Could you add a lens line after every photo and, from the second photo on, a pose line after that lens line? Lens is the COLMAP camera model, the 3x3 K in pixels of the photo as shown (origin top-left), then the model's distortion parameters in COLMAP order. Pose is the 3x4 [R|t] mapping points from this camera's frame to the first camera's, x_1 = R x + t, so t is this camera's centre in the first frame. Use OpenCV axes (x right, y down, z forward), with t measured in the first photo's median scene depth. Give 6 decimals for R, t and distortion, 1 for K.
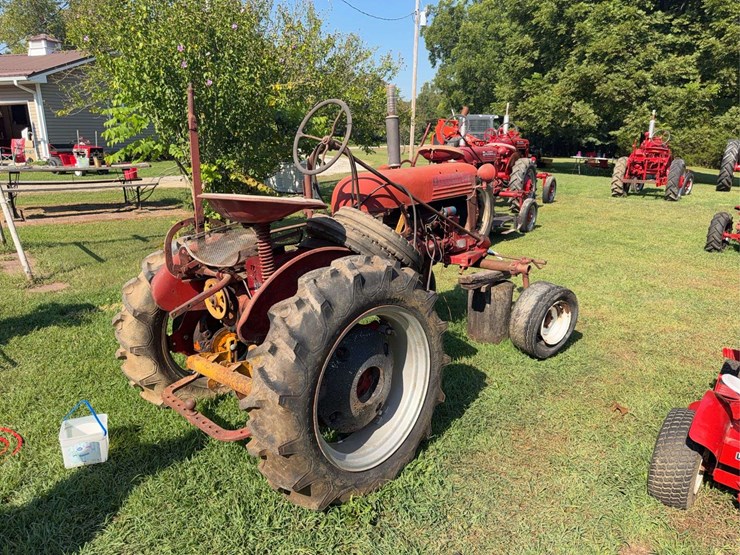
lens RADIAL K [[538.0, 0, 371.8], [0, 538.0, 278.0], [0, 0, 1]] dist [0.036486, -0.053809]
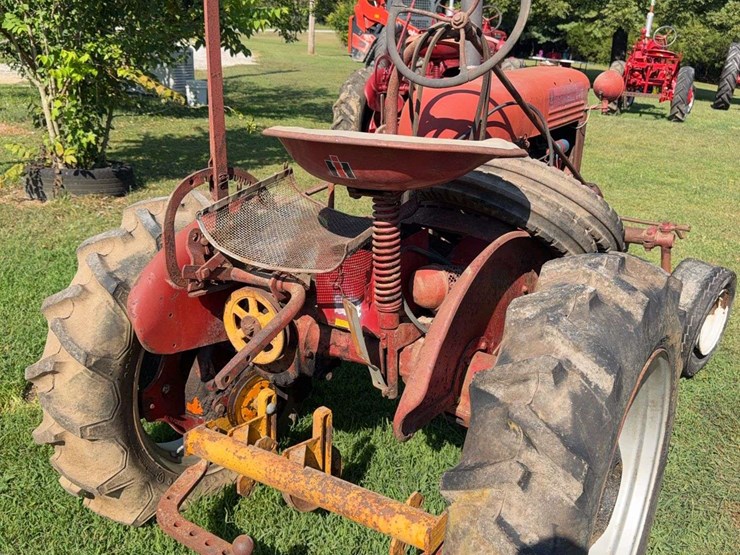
lens RADIAL K [[708.4, 0, 370.0], [0, 708.4, 277.5], [0, 0, 1]] dist [0.083110, -0.182614]
pose [[0.981637, -0.020757, 0.189623, -0.071937], [0.003659, 0.995928, 0.090077, -0.016063], [-0.190721, -0.087729, 0.977716, 0.074048]]
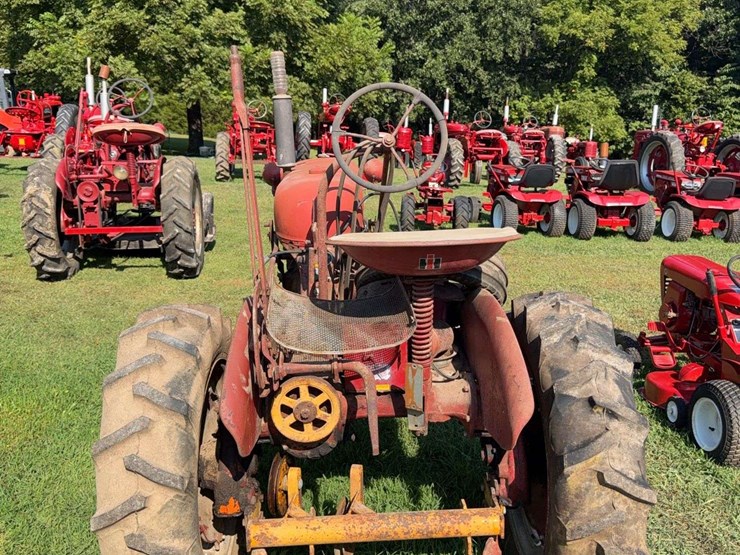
lens RADIAL K [[710.2, 0, 386.9], [0, 710.2, 265.9], [0, 0, 1]] dist [0.087924, -0.168352]
pose [[0.685515, -0.138943, 0.714678, -0.177244], [0.157234, 0.986709, 0.041012, -0.031311], [-0.710877, 0.084258, 0.698251, 0.088008]]
